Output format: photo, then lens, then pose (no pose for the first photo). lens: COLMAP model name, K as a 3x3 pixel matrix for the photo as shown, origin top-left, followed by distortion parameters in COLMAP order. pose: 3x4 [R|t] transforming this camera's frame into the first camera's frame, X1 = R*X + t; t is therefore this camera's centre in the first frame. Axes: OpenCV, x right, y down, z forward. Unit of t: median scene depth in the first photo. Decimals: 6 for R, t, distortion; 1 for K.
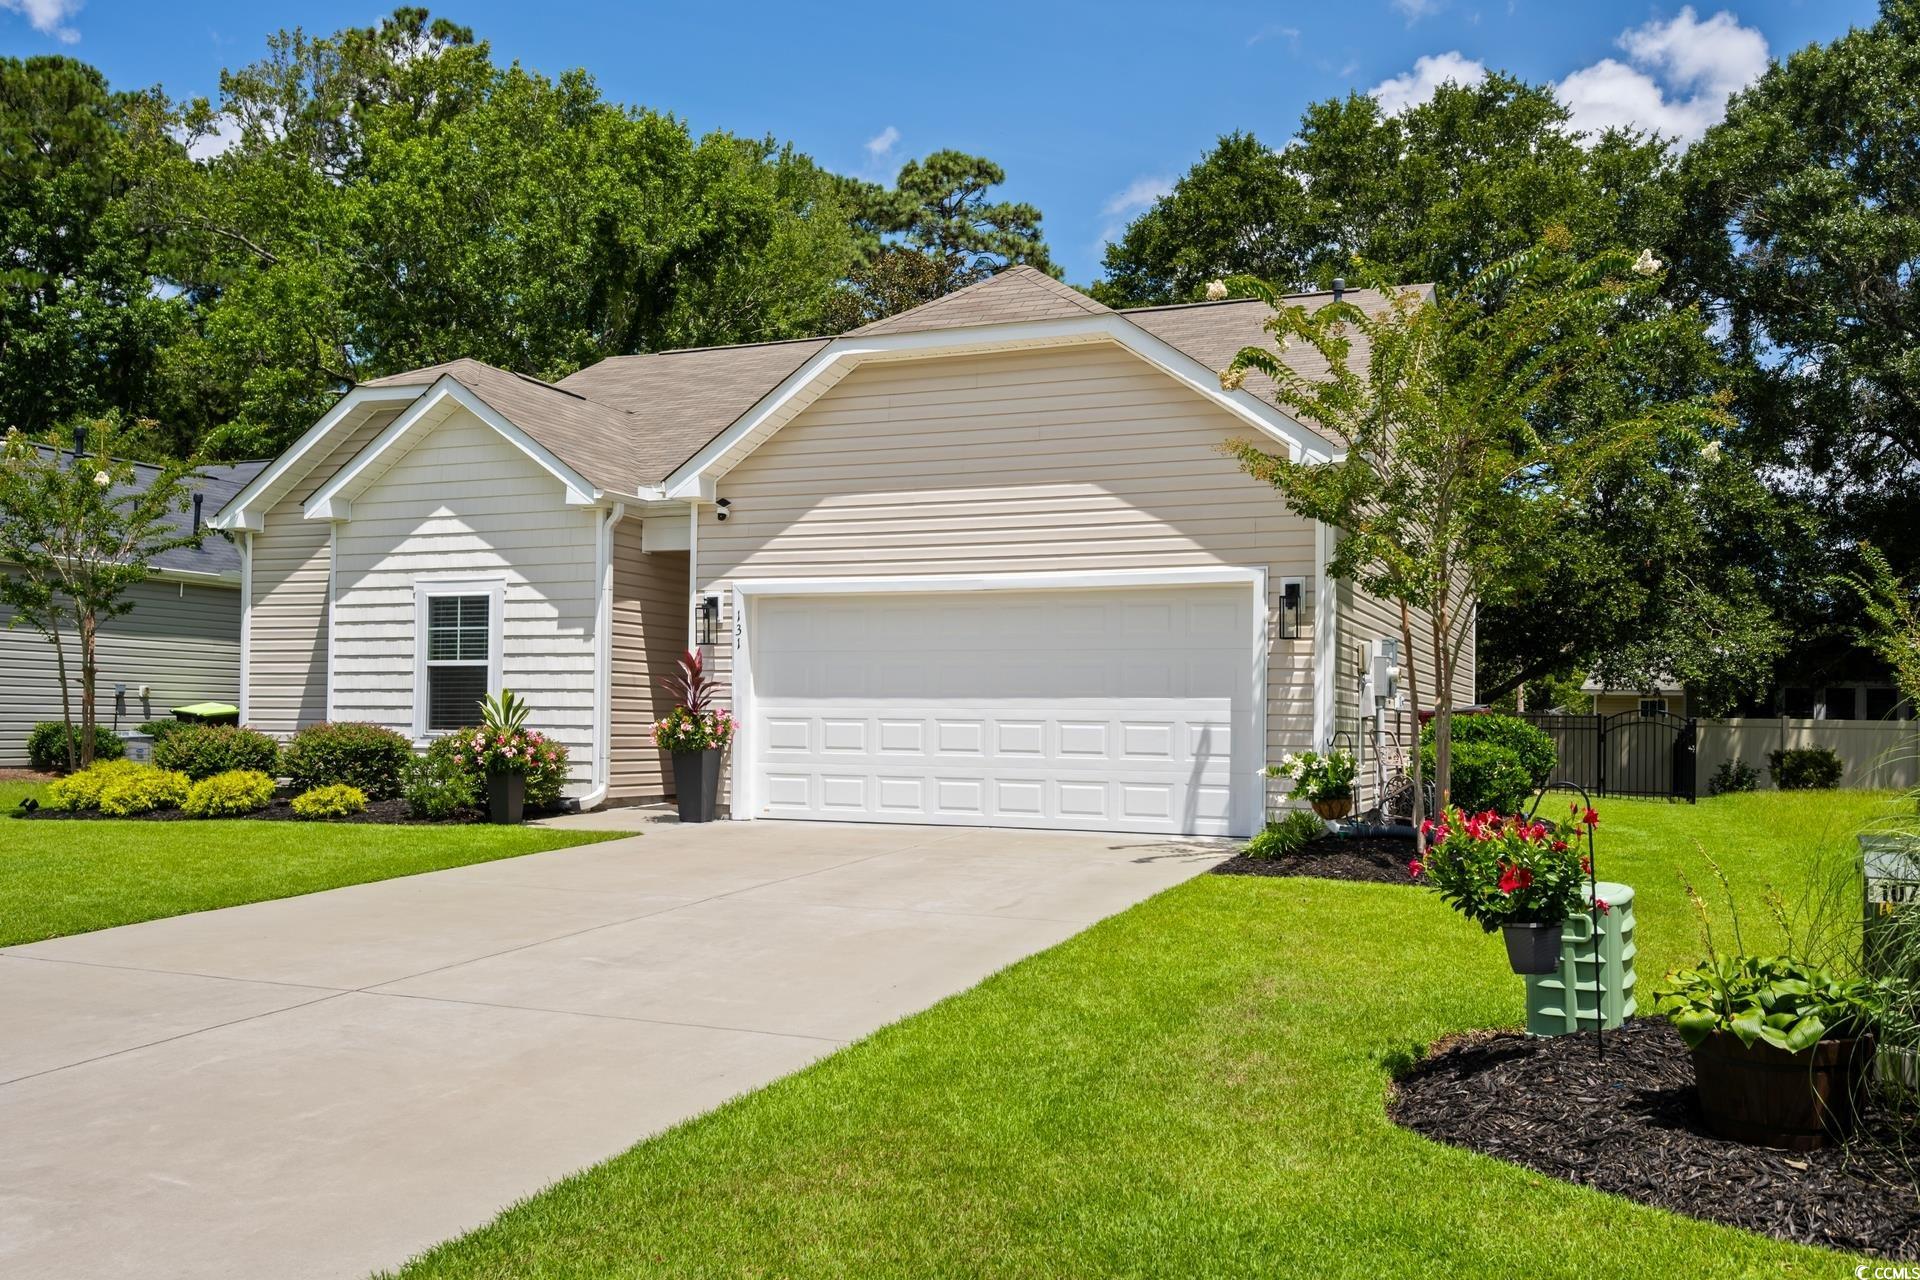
lens RADIAL K [[1527.0, 0, 963.2], [0, 1527.0, 644.9], [0, 0, 1]] dist [-0.004042, -0.008216]
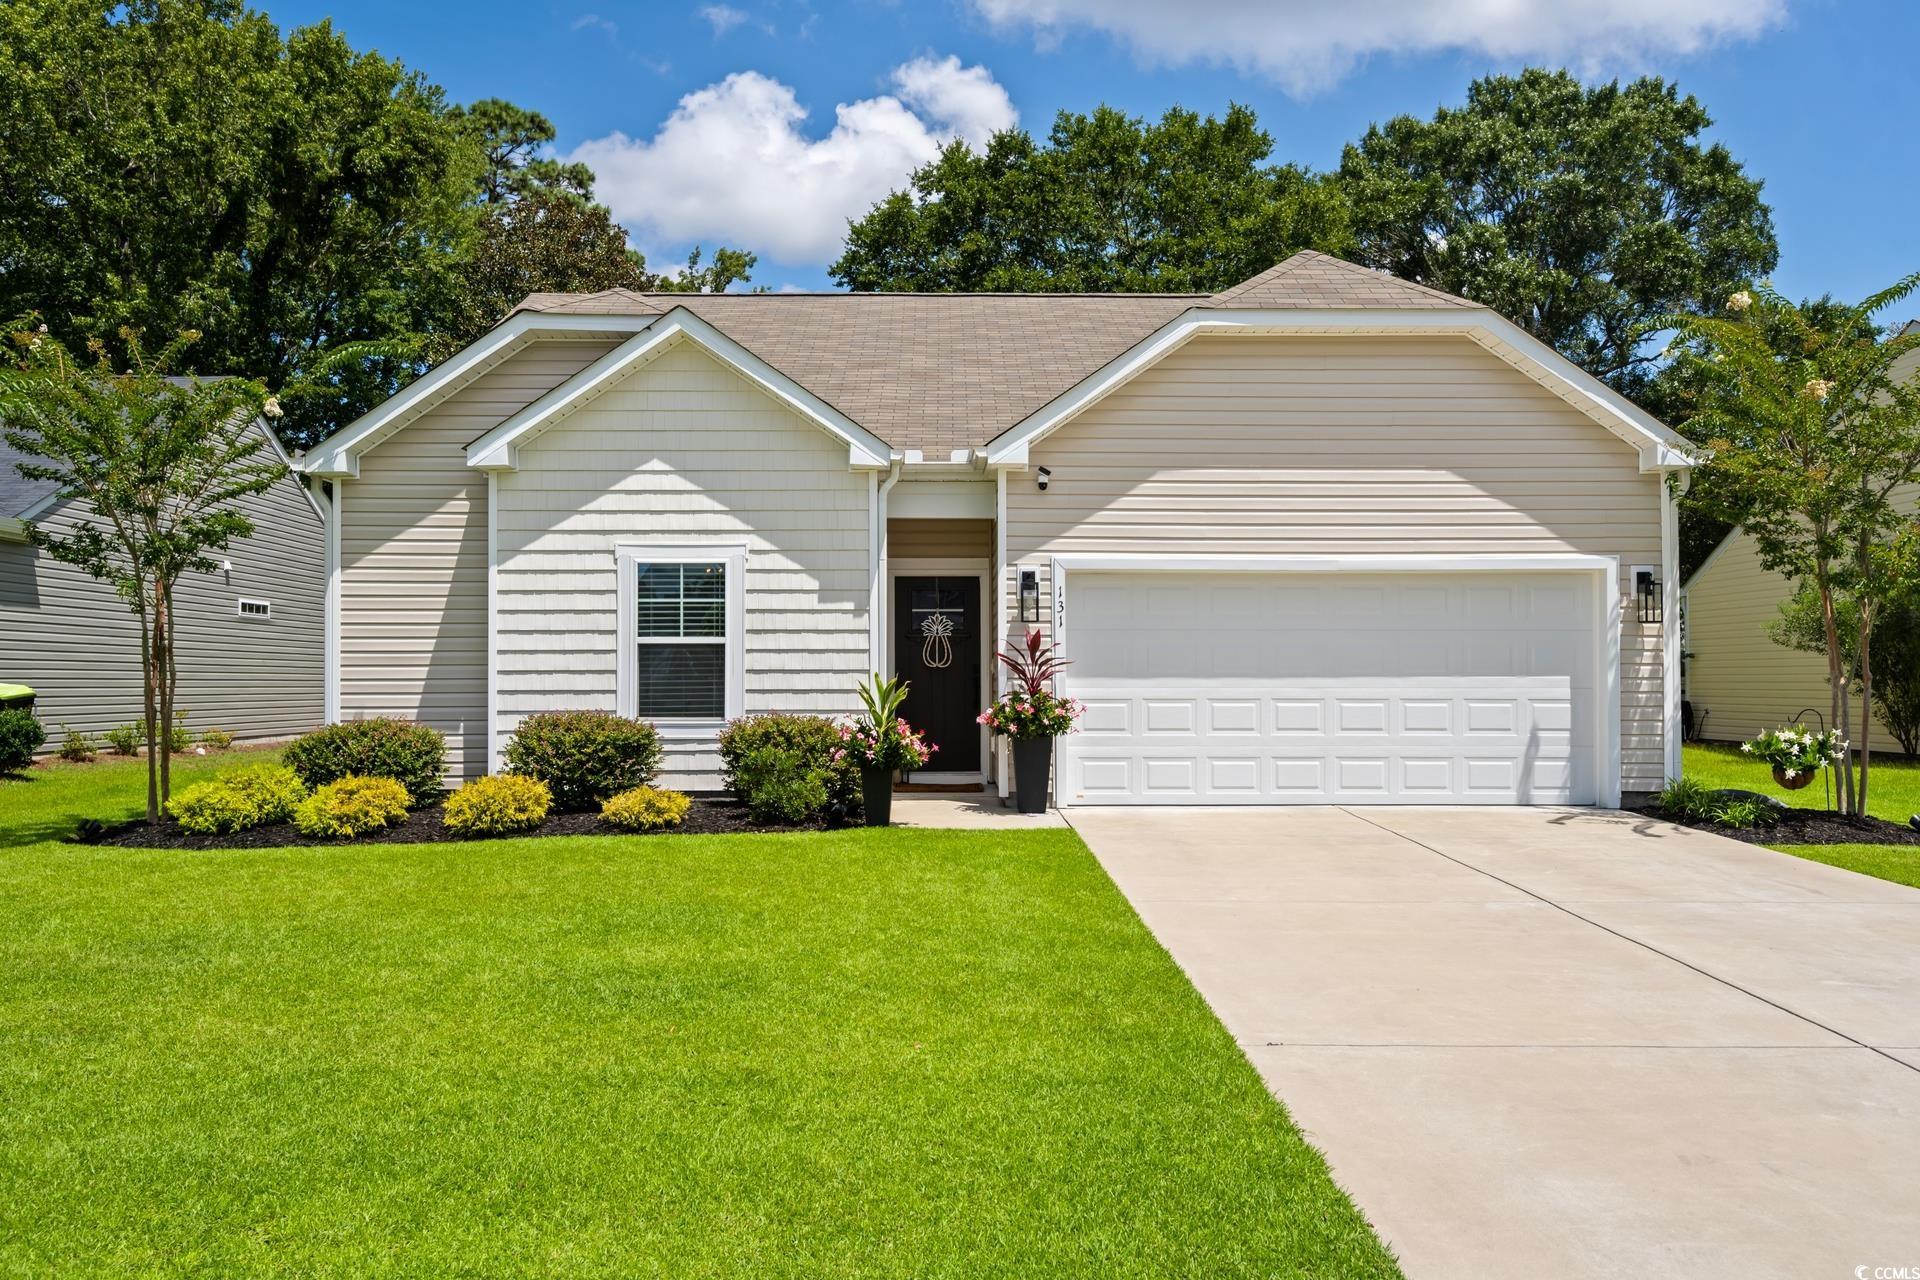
lens RADIAL K [[1489.4, 0, 959.4], [0, 1489.4, 637.8], [0, 0, 1]] dist [-0.003158, -0.002994]
pose [[0.927258, 0.004223, 0.374398, -0.512884], [-0.008667, 0.999911, 0.010187, 0.000478], [-0.374322, -0.012691, 0.927212, 0.157206]]
